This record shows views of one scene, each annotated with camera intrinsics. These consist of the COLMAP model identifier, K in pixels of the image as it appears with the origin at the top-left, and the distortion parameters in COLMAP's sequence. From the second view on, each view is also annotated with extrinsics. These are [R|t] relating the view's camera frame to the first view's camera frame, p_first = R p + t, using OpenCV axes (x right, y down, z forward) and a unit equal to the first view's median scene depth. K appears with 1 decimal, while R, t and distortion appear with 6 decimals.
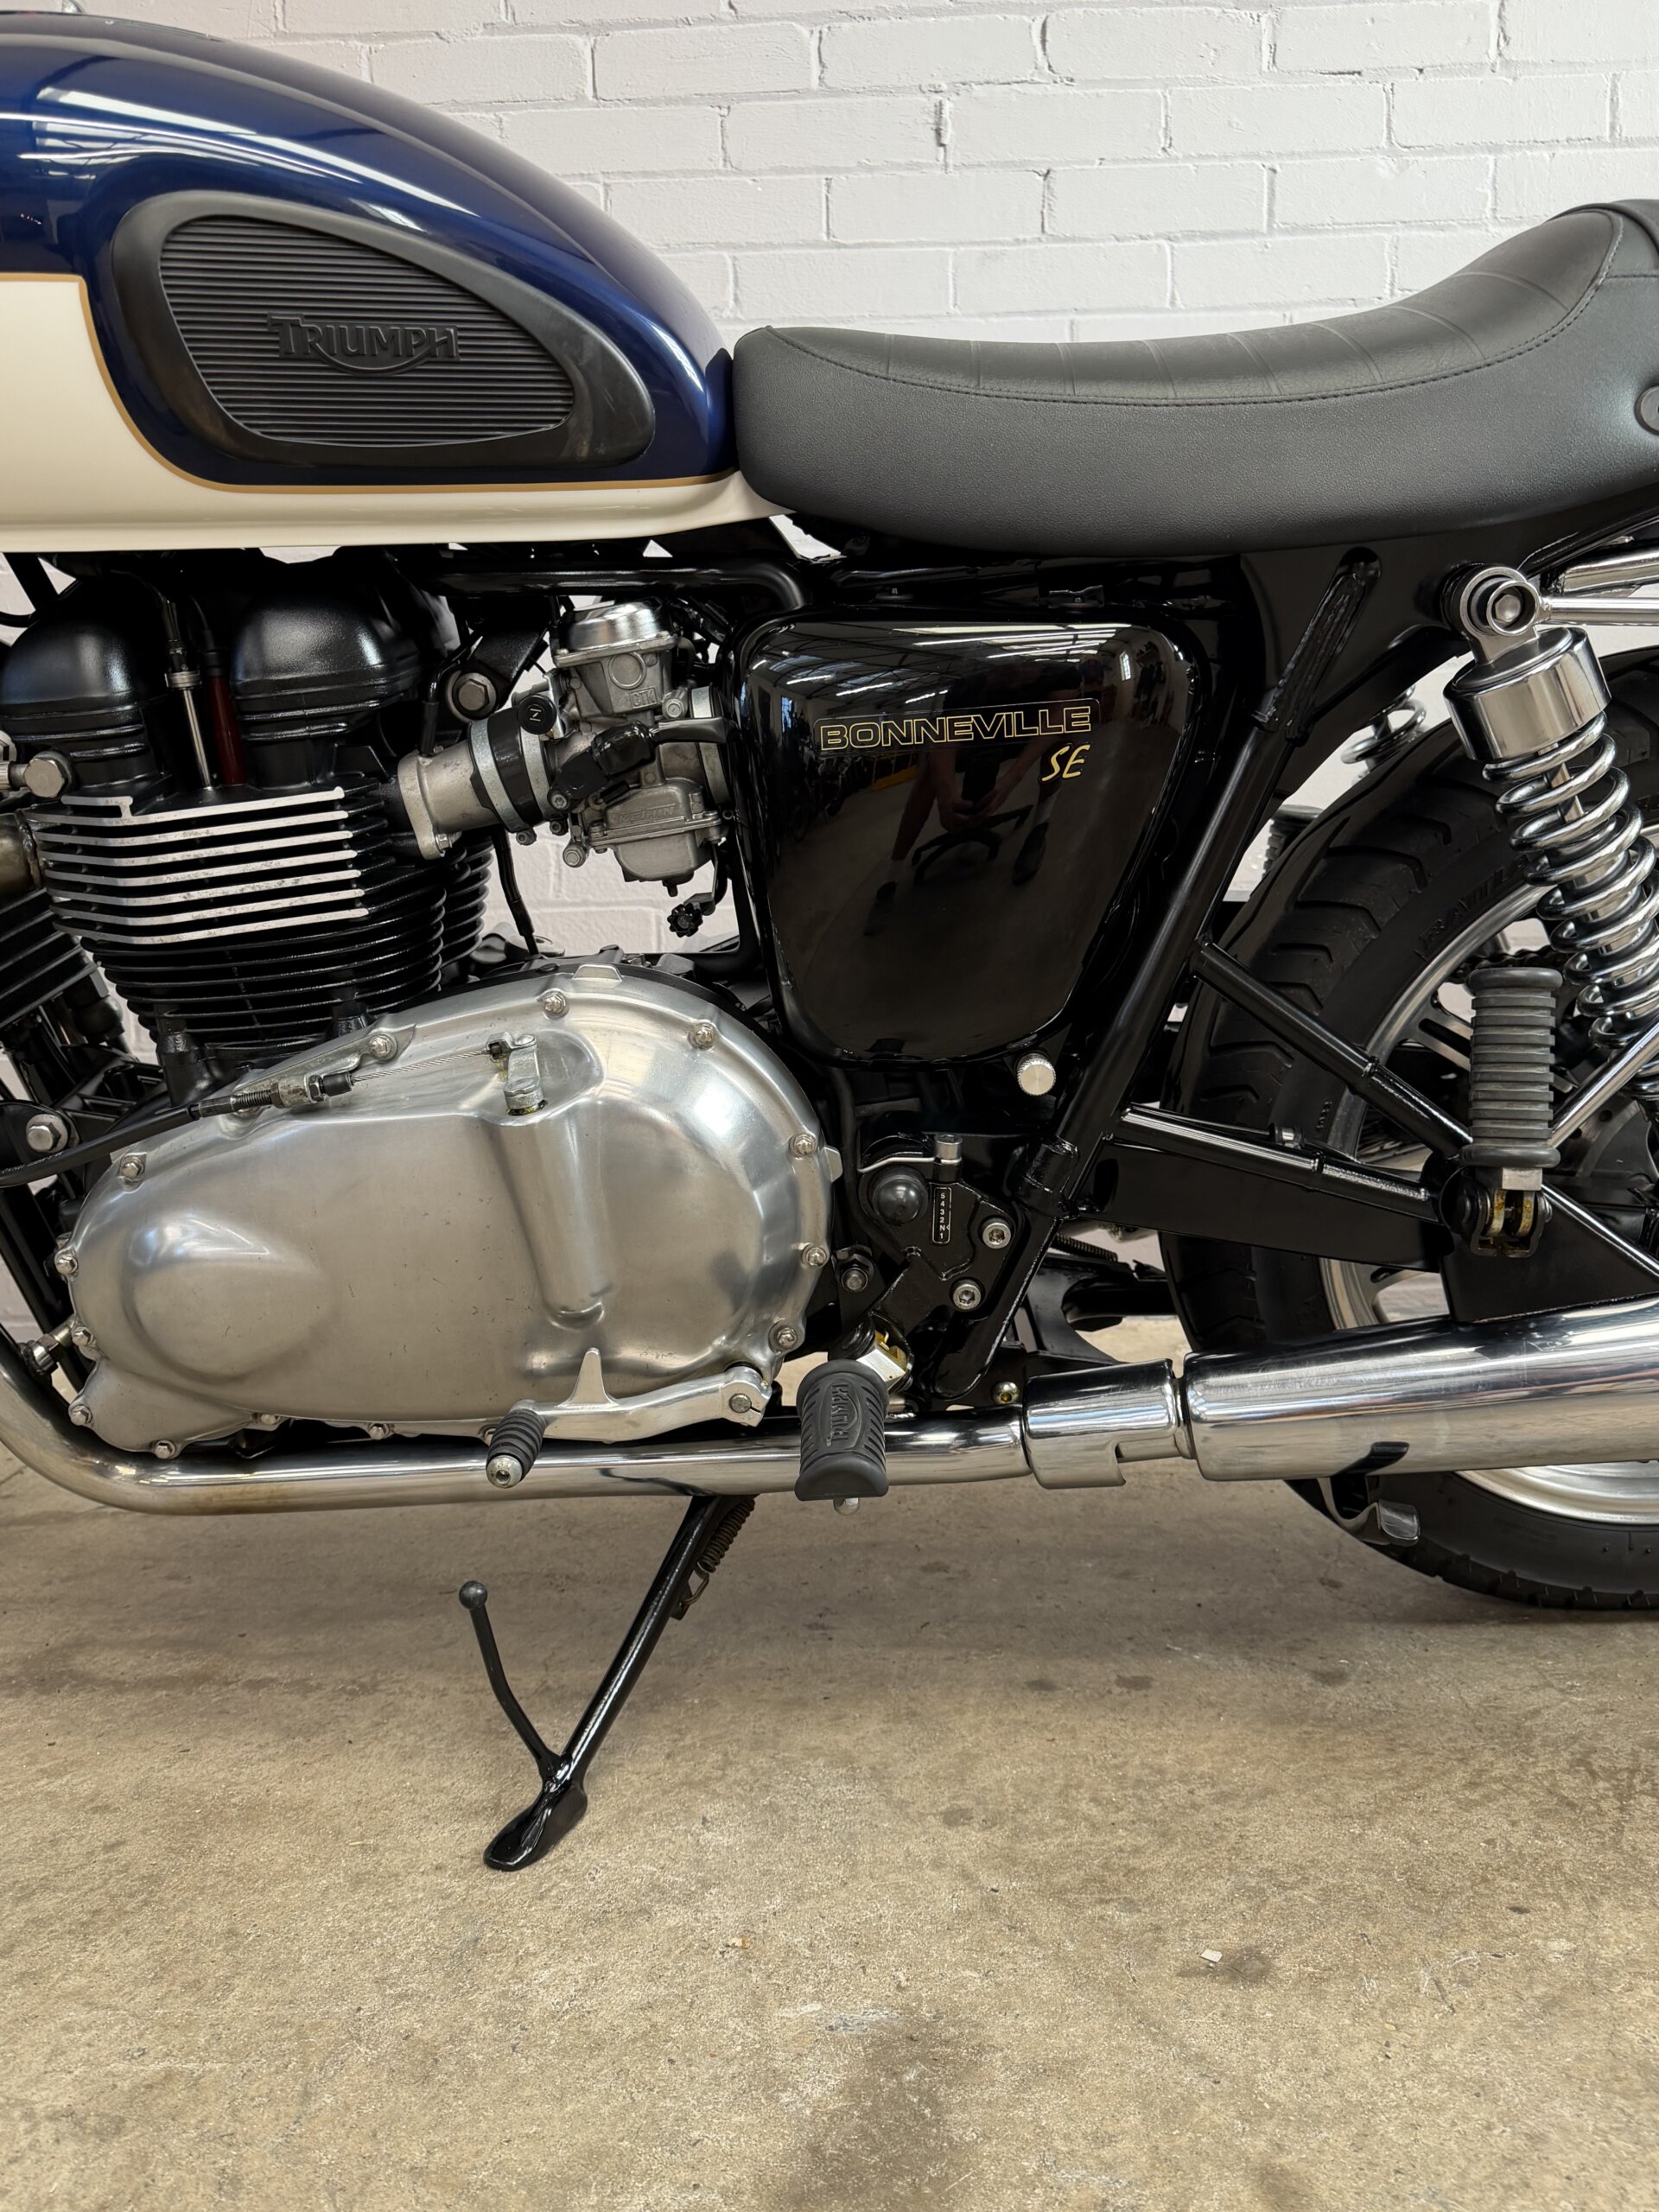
lens RADIAL K [[1721.1, 0, 829.7], [0, 1721.1, 1113.0], [0, 0, 1]] dist [0.004197, -0.006332]
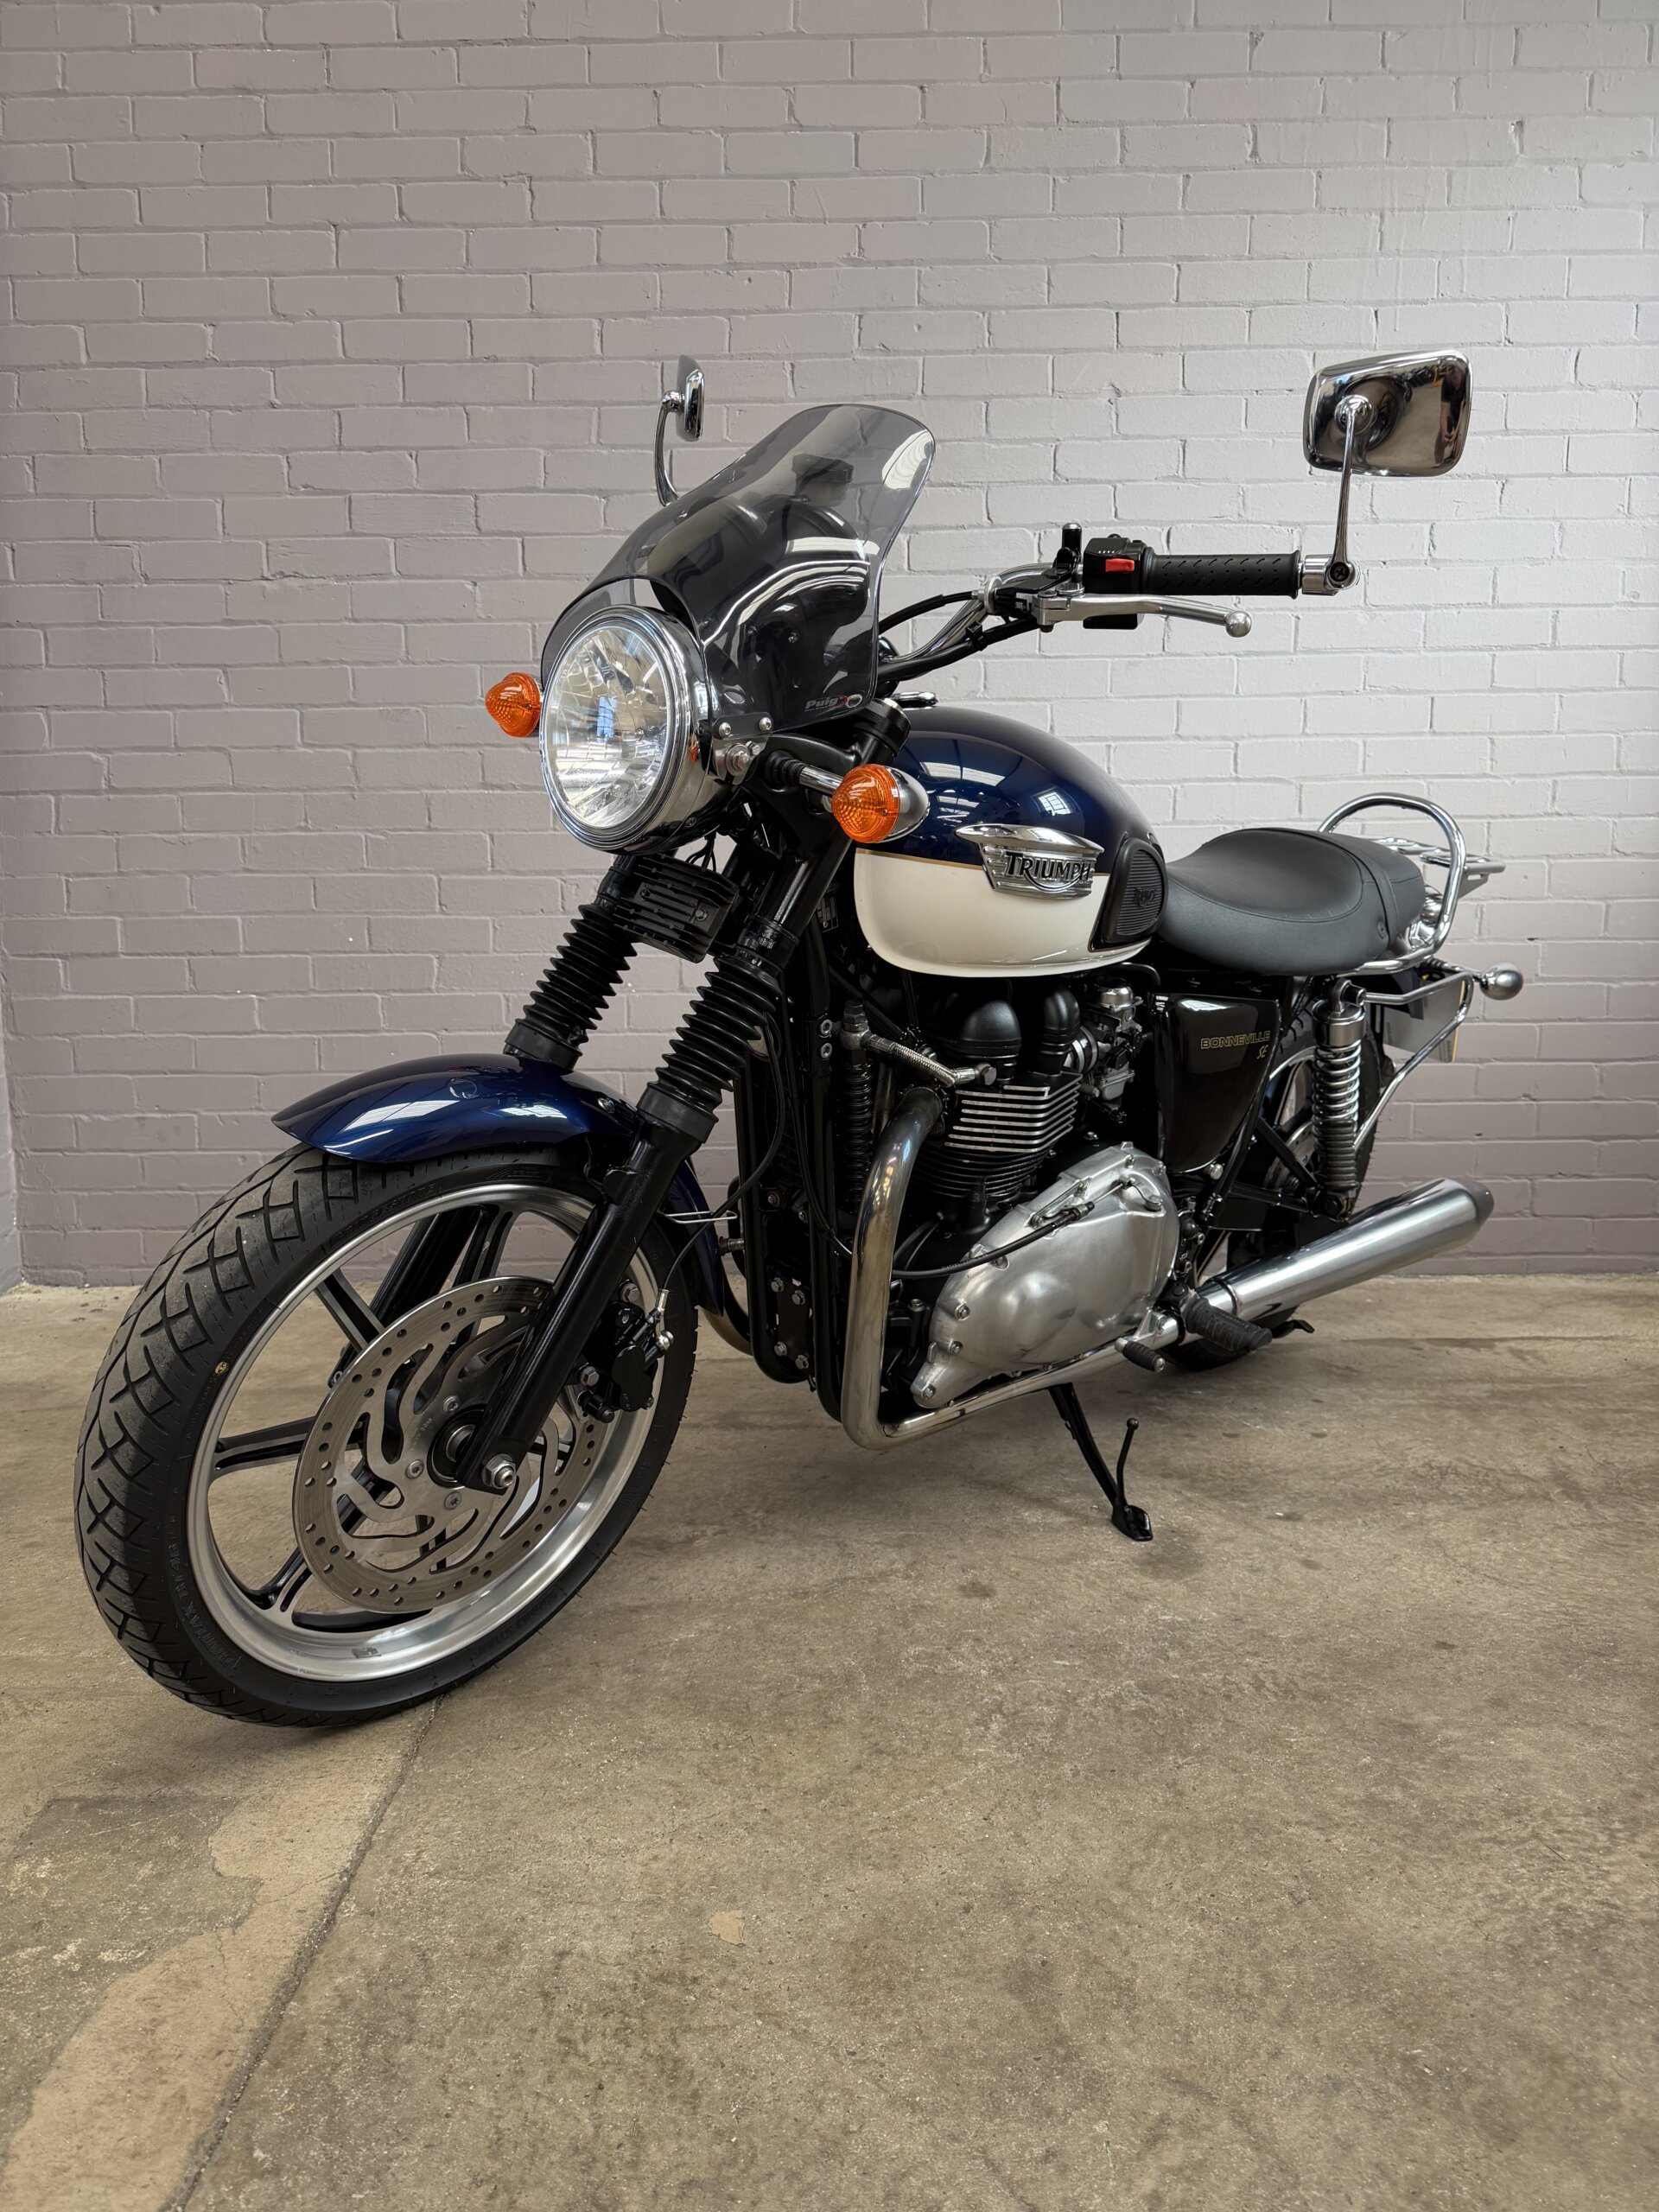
lens RADIAL K [[1571.6, 0, 831.8], [0, 1571.6, 1115.1], [0, 0, 1]] dist [0.017000, -0.020885]
pose [[0.999815, 0.019206, 0.001350, -0.342557], [-0.019231, 0.999582, 0.021575, -0.117016], [-0.000935, -0.021597, 0.999766, -1.002809]]
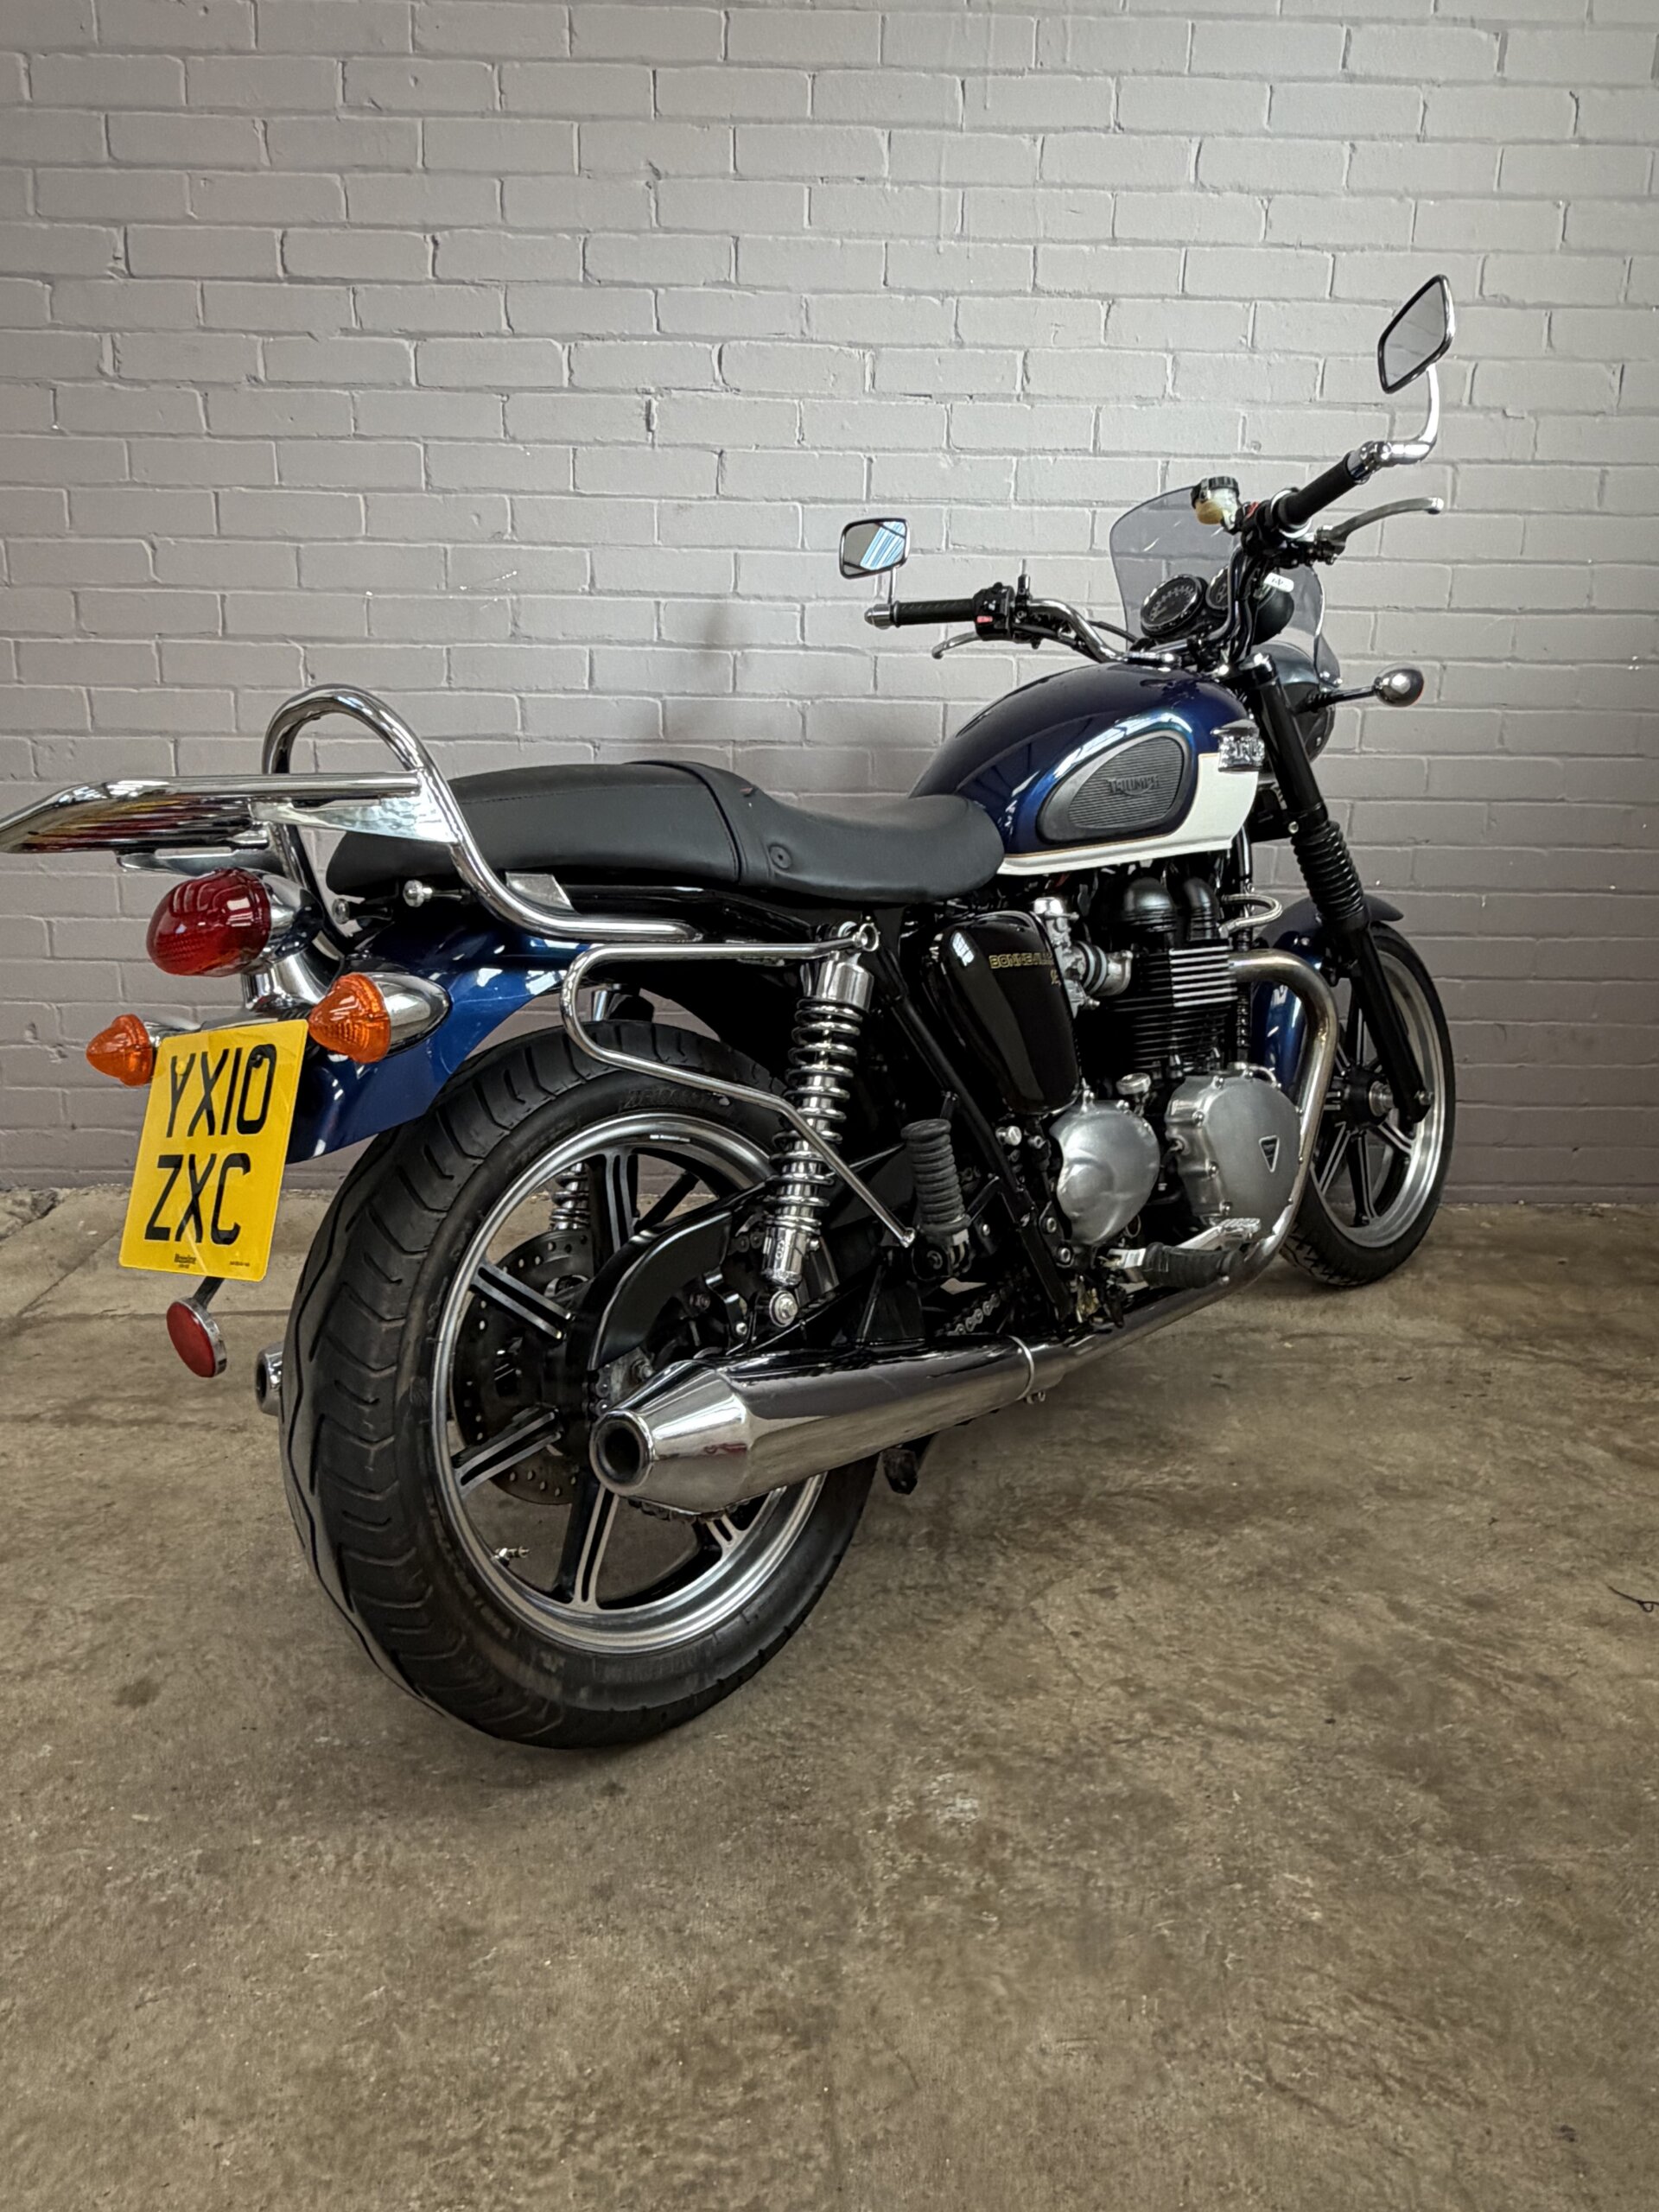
lens RADIAL K [[1531.8, 0, 825.3], [0, 1531.8, 1102.1], [0, 0, 1]] dist [-0.003514, 0.003706]
pose [[0.998659, 0.038062, 0.035084, 0.320168], [-0.043126, 0.986627, 0.157187, -0.335717], [-0.028632, -0.158489, 0.986946, -0.682504]]
